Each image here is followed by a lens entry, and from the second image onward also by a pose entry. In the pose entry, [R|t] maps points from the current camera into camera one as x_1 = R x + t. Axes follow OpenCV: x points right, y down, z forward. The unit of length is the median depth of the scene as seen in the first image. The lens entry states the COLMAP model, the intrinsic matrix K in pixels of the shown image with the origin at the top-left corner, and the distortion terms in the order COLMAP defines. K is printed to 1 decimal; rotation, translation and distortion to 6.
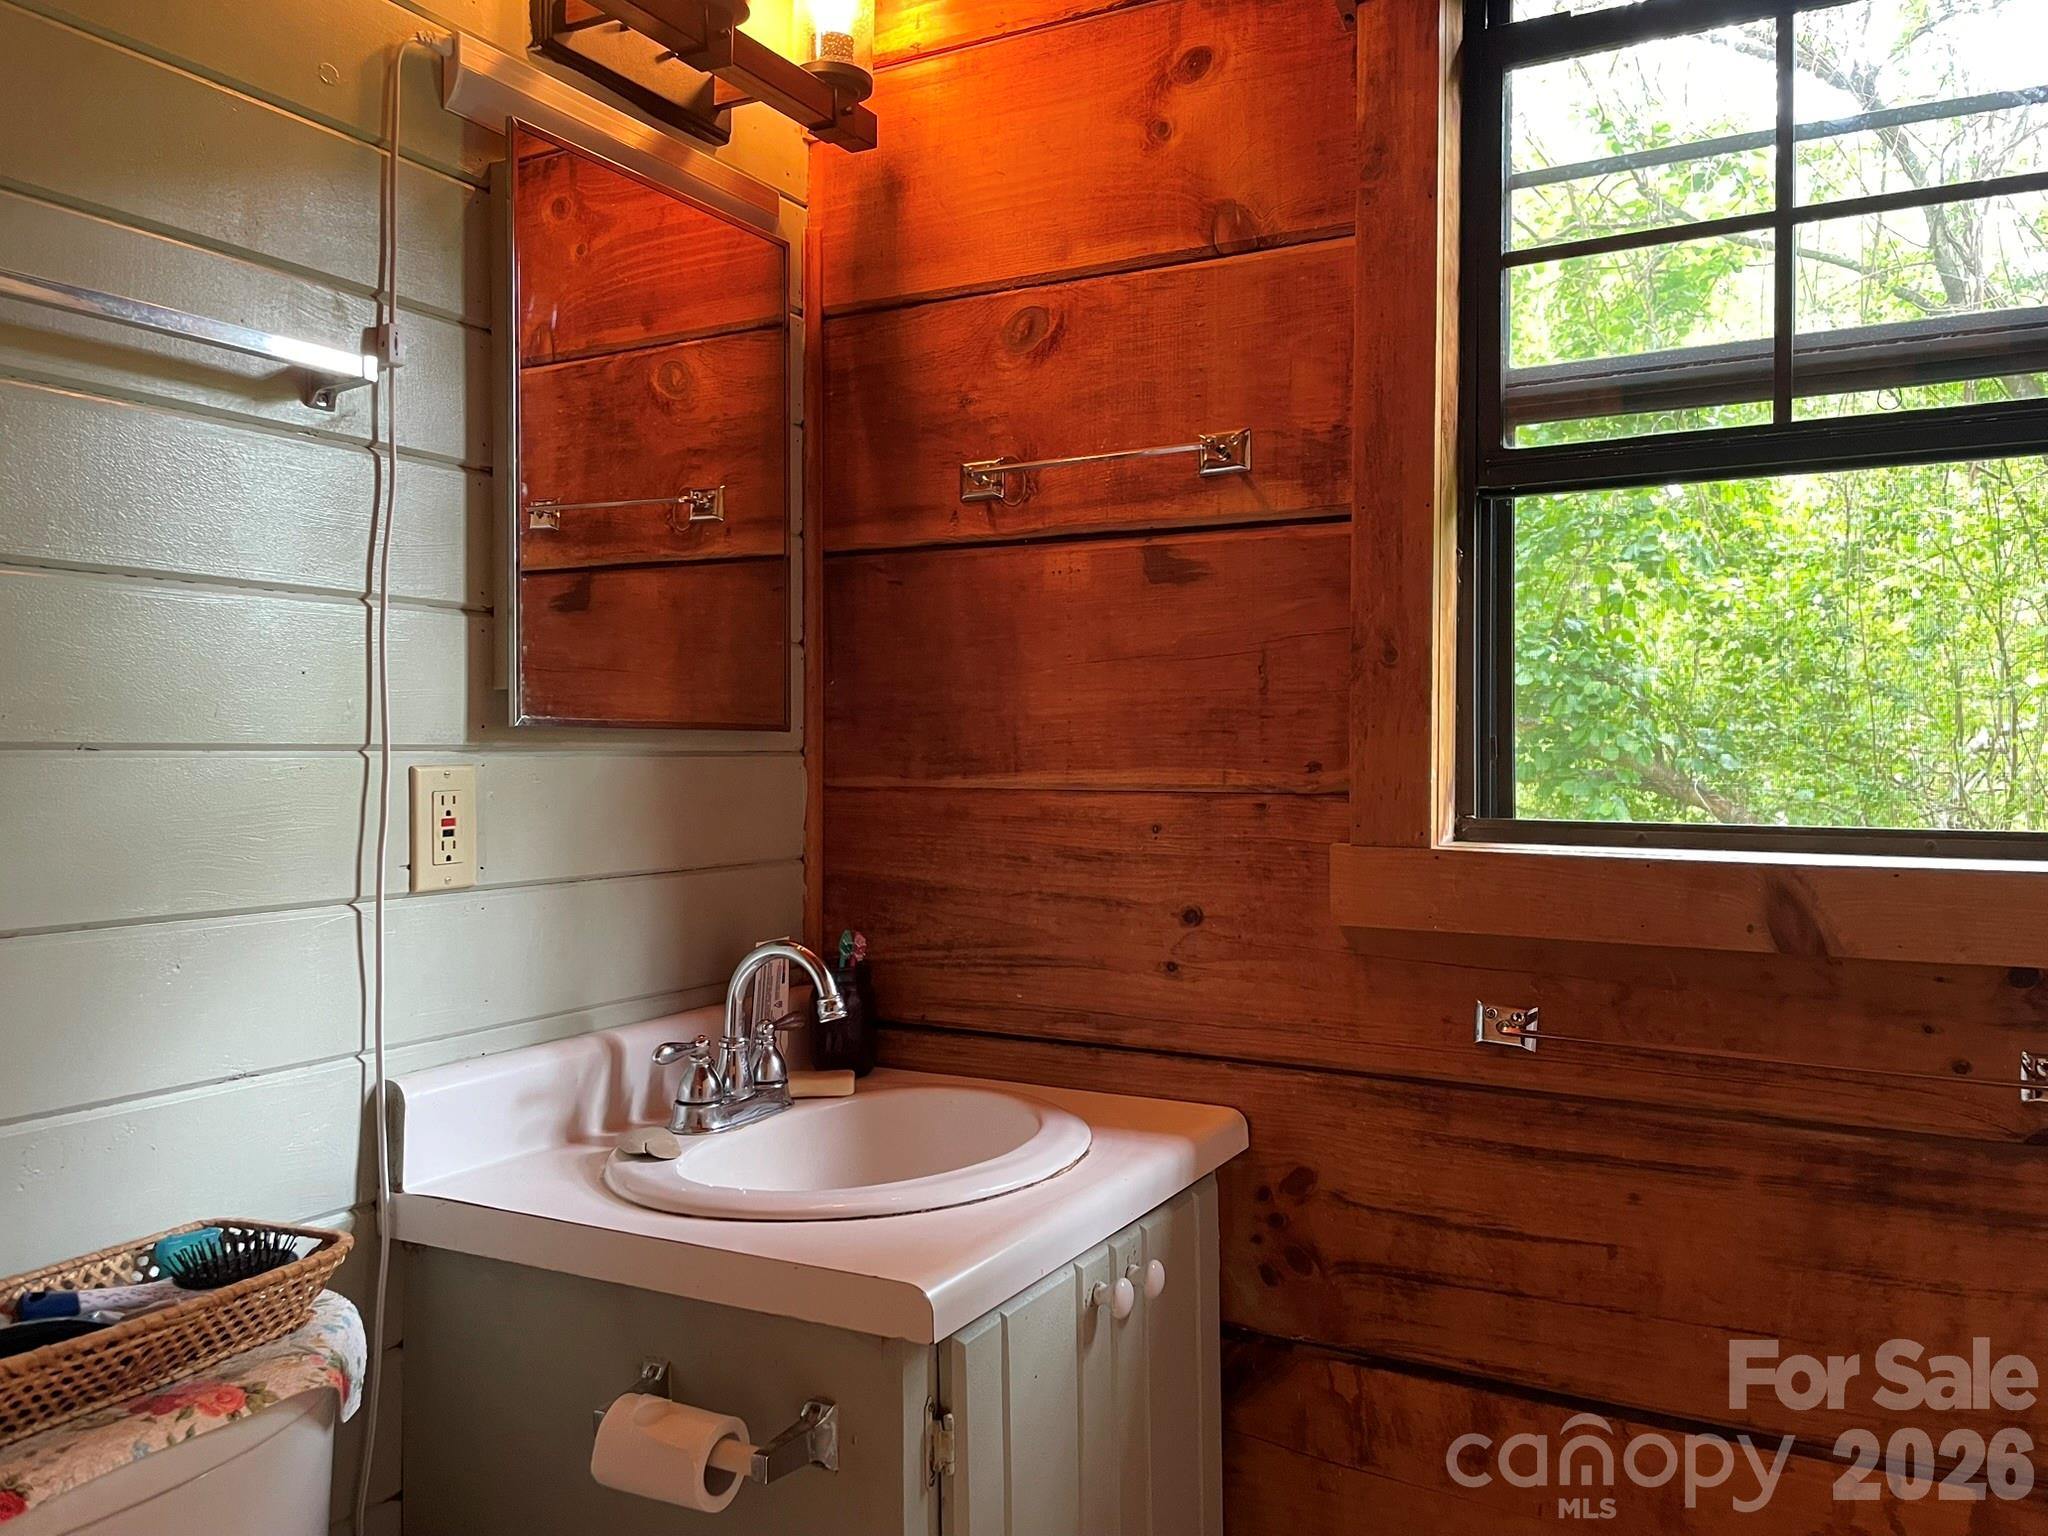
lens RADIAL K [[1535.7, 0, 1024.0], [0, 1535.7, 768.0], [0, 0, 1]] dist [0.098295, -0.130565]
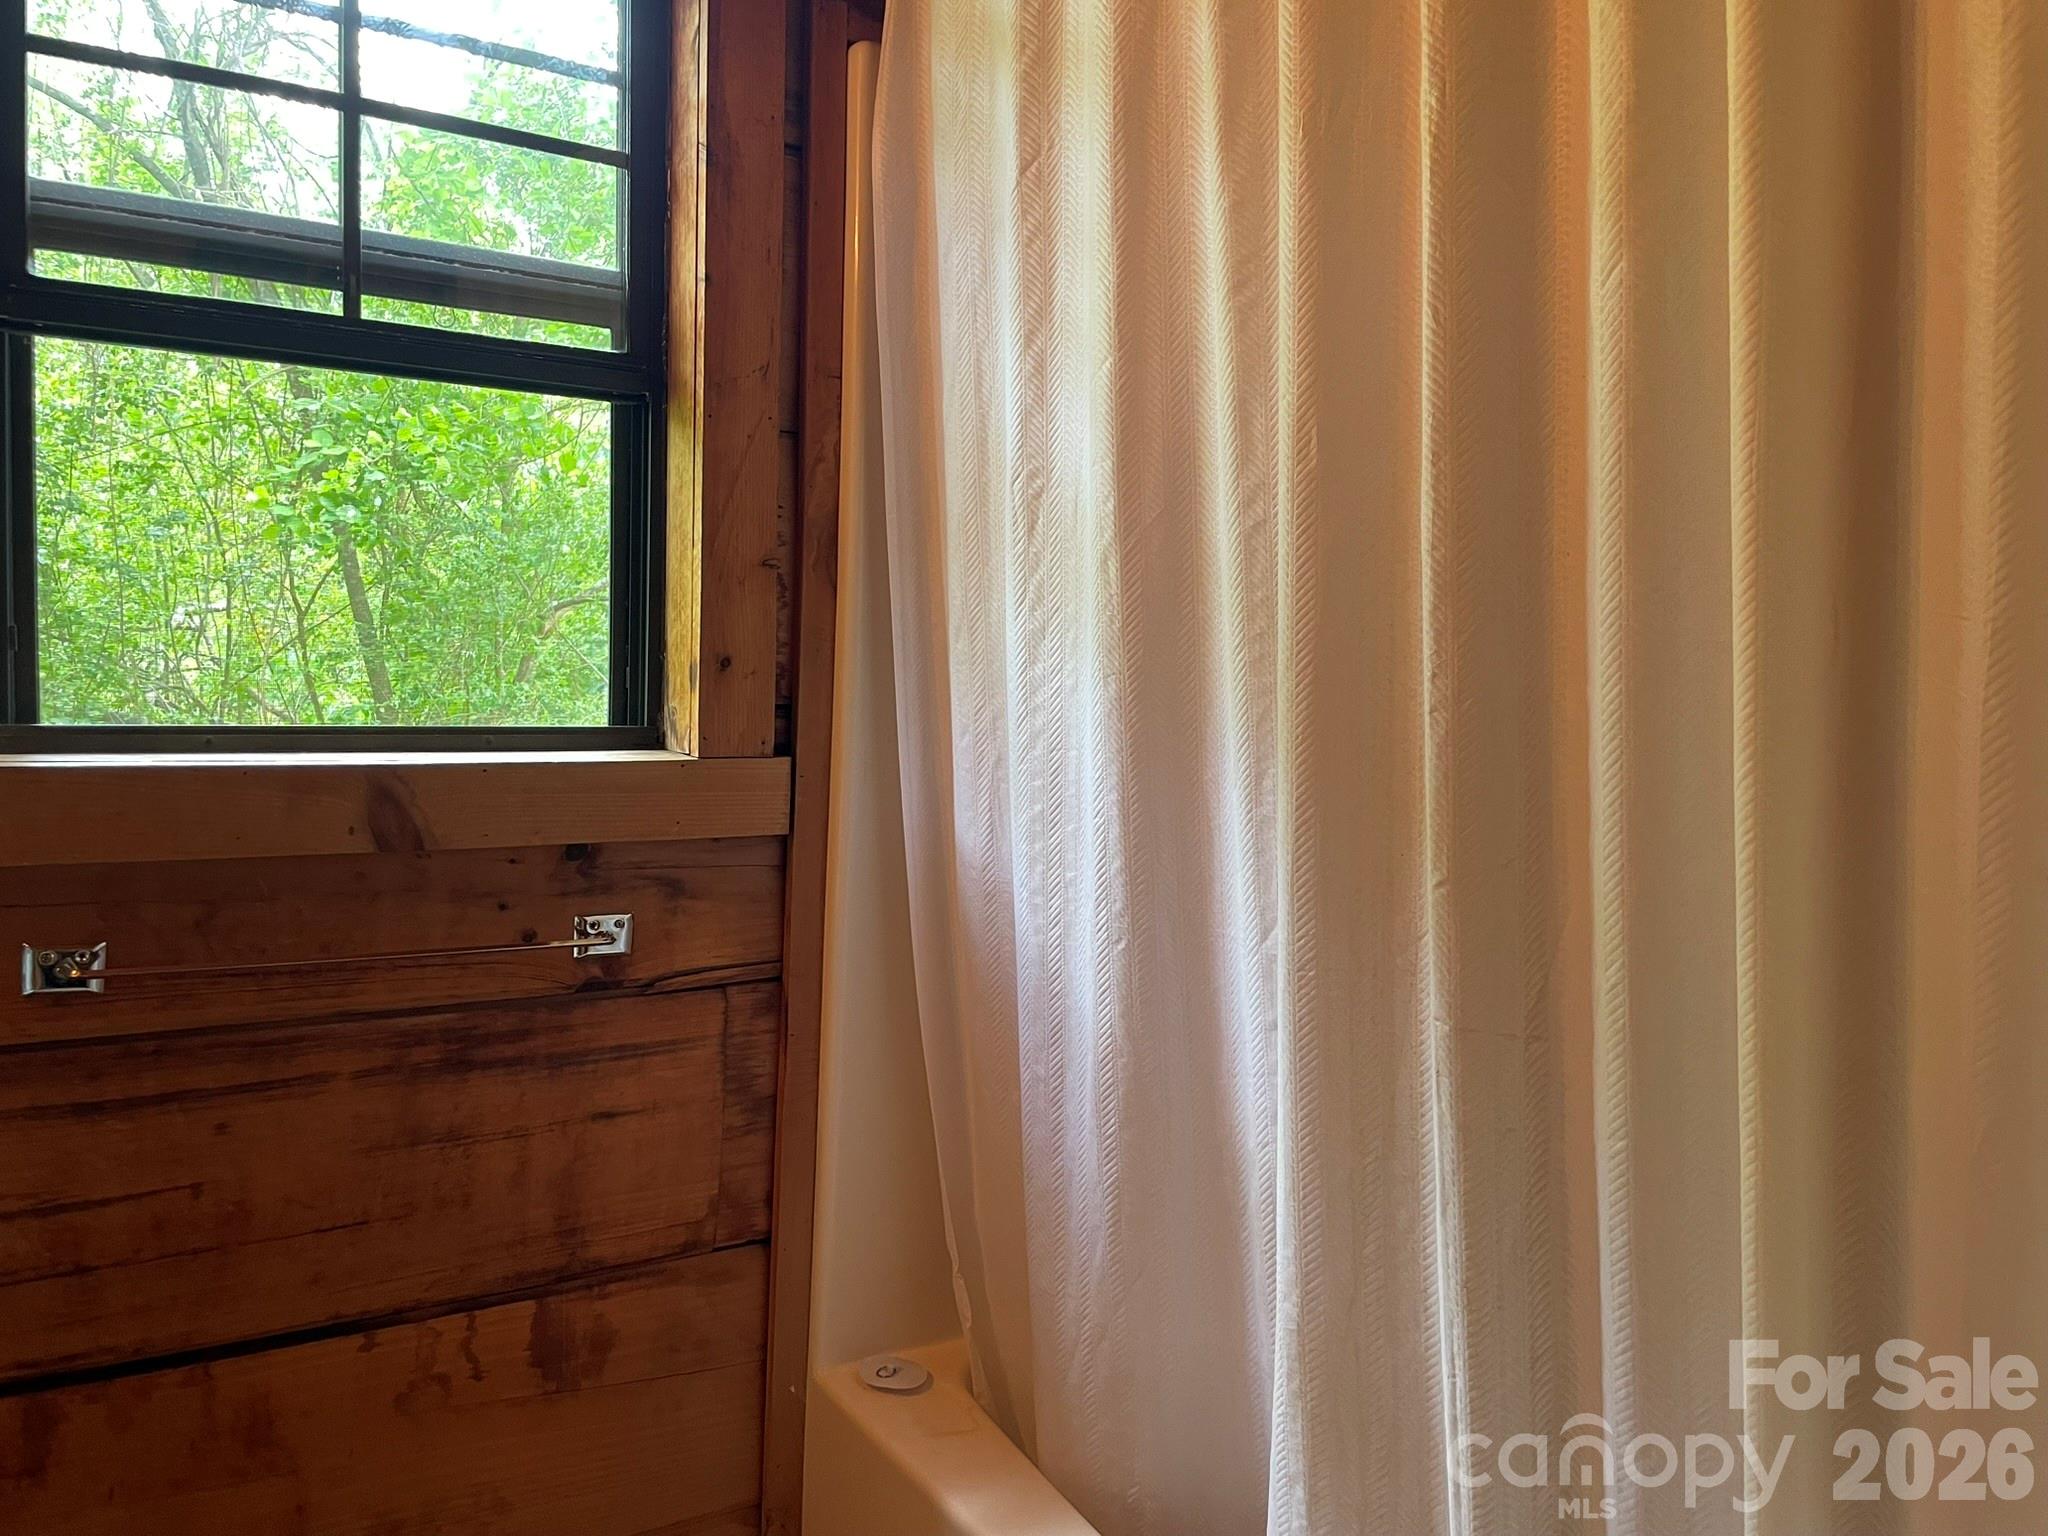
lens RADIAL K [[1535.7, 0, 1024.0], [0, 1535.7, 768.0], [0, 0, 1]] dist [0.098295, -0.130565]
pose [[0.481496, -0.051023, 0.874962, -0.169965], [-0.019731, 0.997420, 0.069022, -0.012296], [-0.876226, -0.050497, 0.479247, 0.127504]]
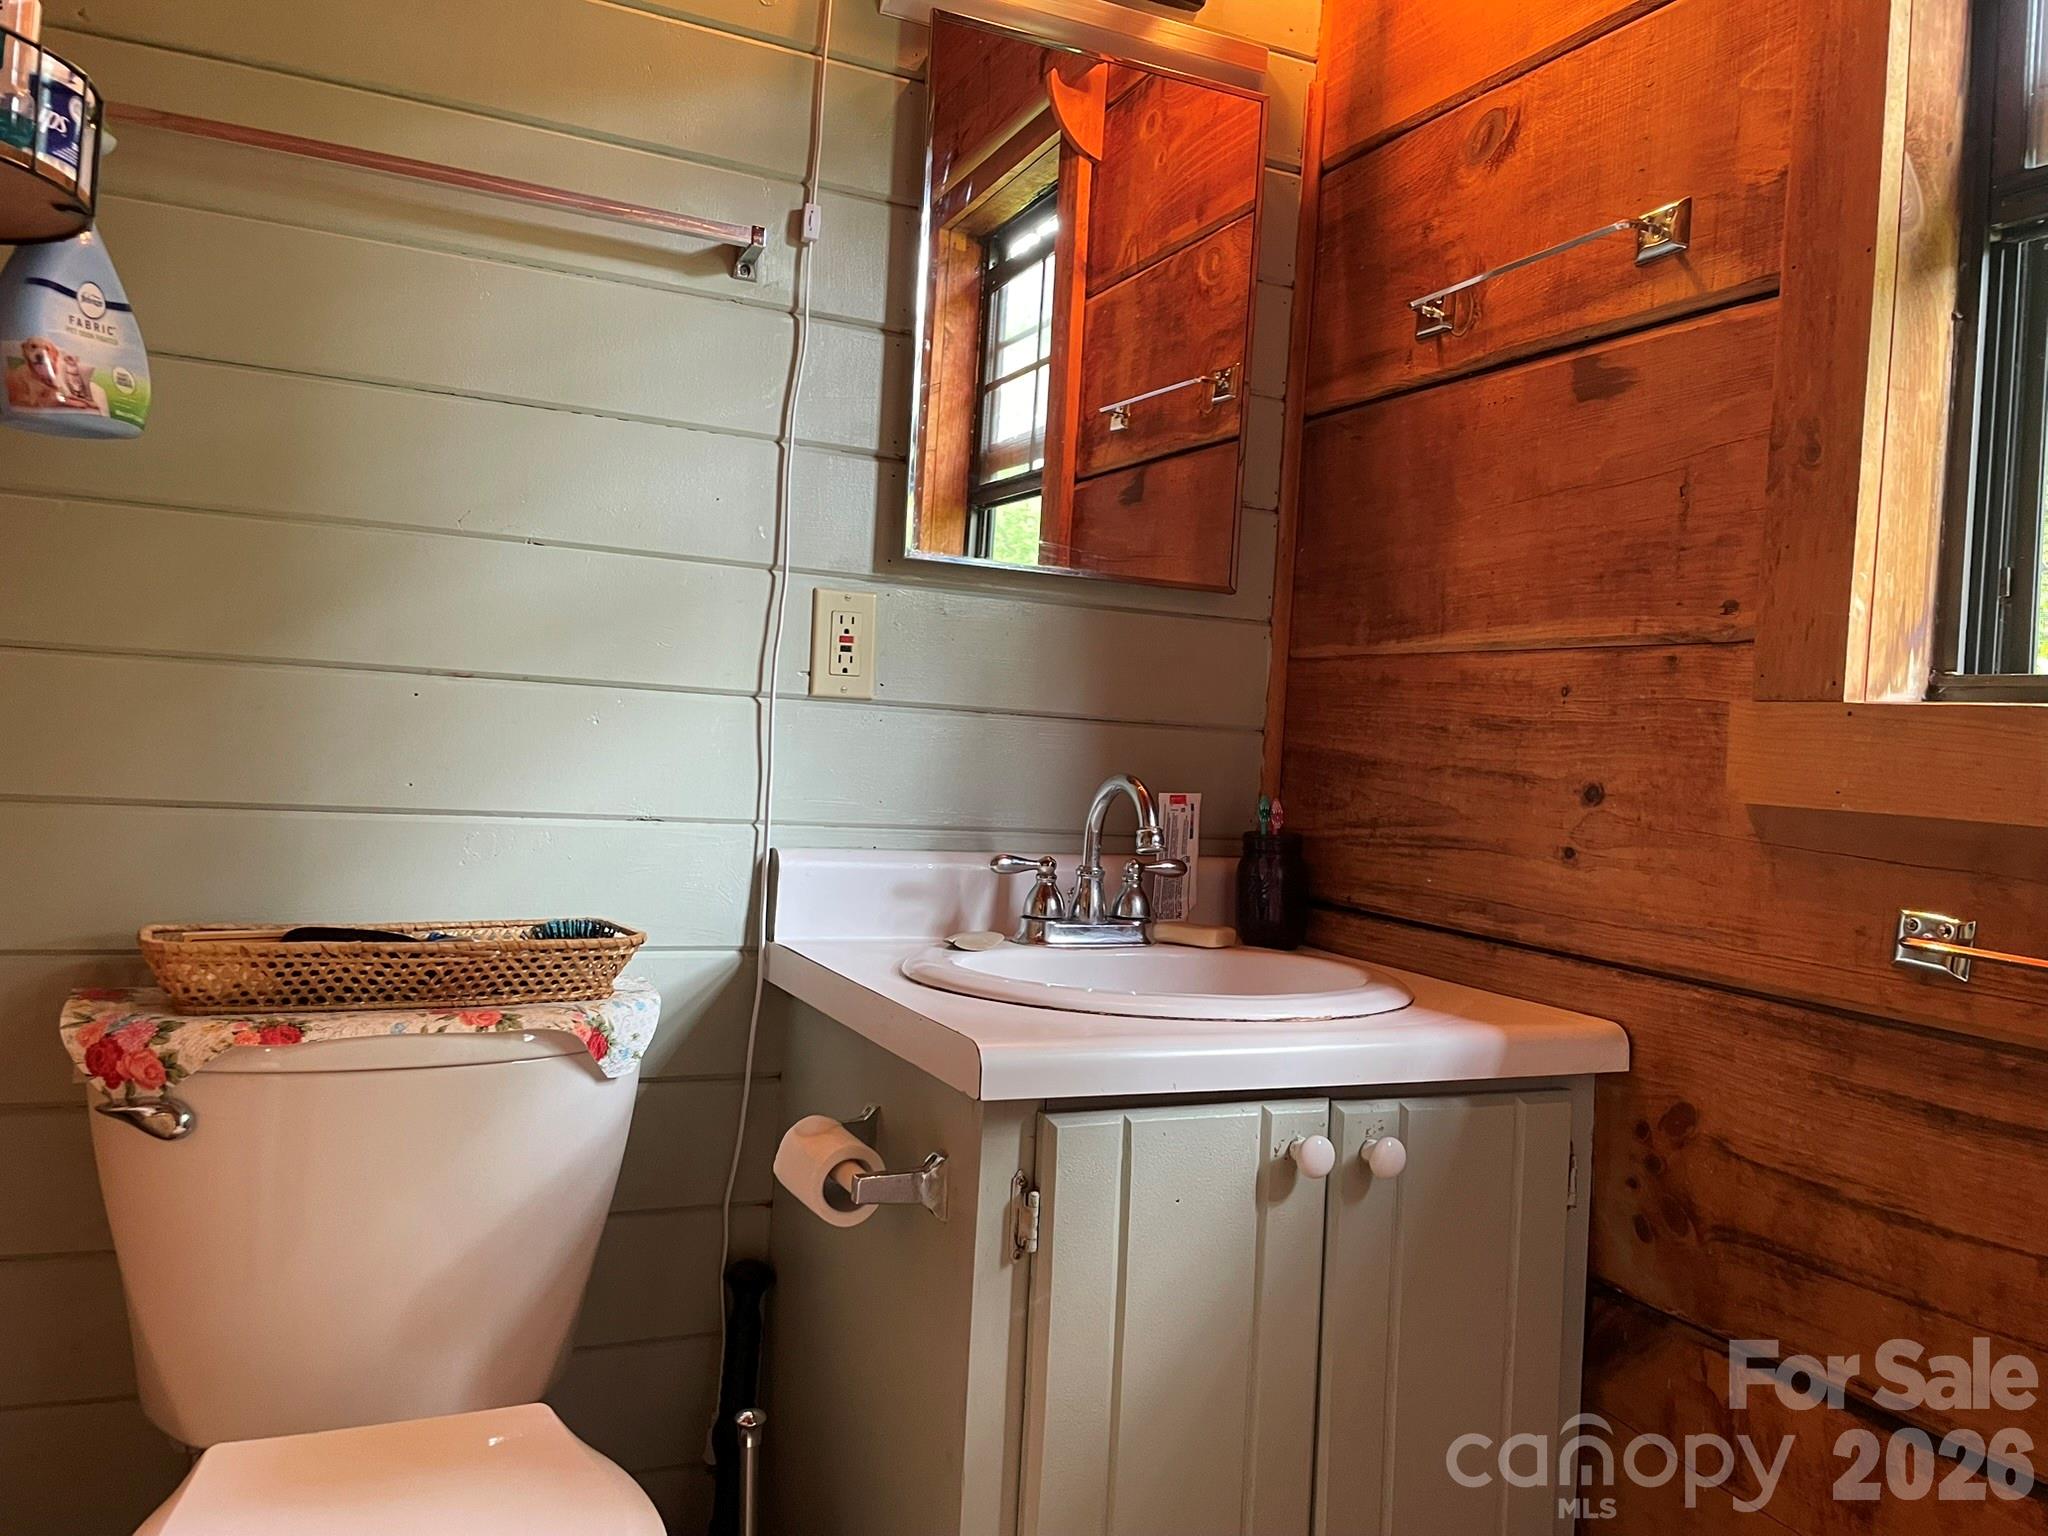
lens RADIAL K [[1535.7, 0, 1024.0], [0, 1535.7, 768.0], [0, 0, 1]] dist [0.098295, -0.130565]
pose [[0.809047, 0.060048, -0.584668, 0.370155], [-0.065781, 0.997768, 0.011450, 0.097564], [0.584051, 0.029196, 0.811192, 0.134812]]
